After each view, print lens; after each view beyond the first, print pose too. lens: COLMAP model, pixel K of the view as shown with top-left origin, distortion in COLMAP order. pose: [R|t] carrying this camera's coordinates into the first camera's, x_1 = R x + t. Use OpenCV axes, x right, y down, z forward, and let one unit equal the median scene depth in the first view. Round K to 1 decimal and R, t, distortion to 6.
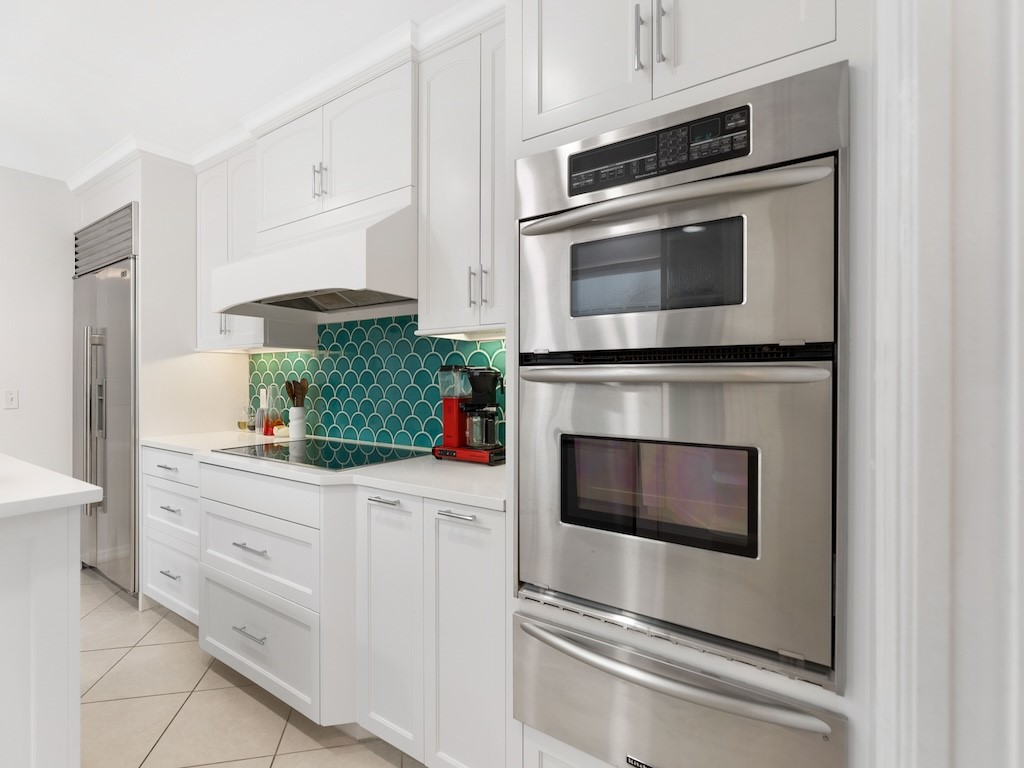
lens RADIAL K [[465.9, 0, 512.0], [0, 465.9, 371.1], [0, 0, 1]] dist [-0.001727, -0.000262]
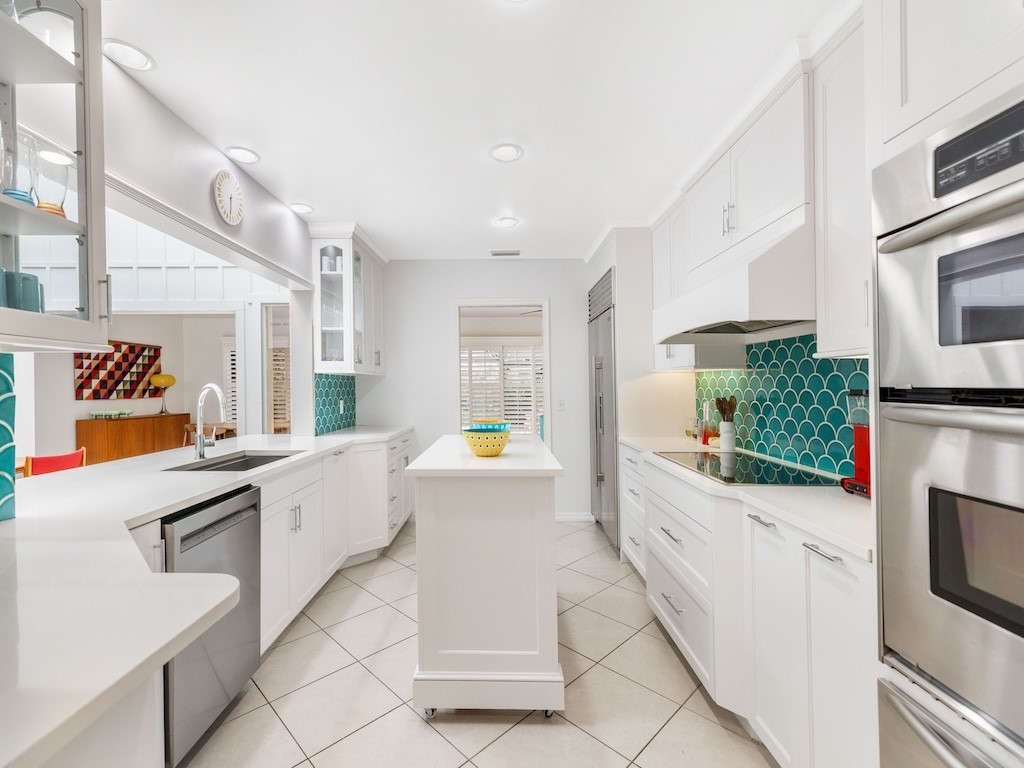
lens RADIAL K [[468.3, 0, 512.0], [0, 468.3, 384.0], [0, 0, 1]] dist [0.001399, 0.000310]
pose [[0.561000, -0.000208, -0.827816, 0.196157], [0.014349, 0.999852, 0.009472, -0.034316], [0.827692, -0.017192, 0.560920, -0.041856]]
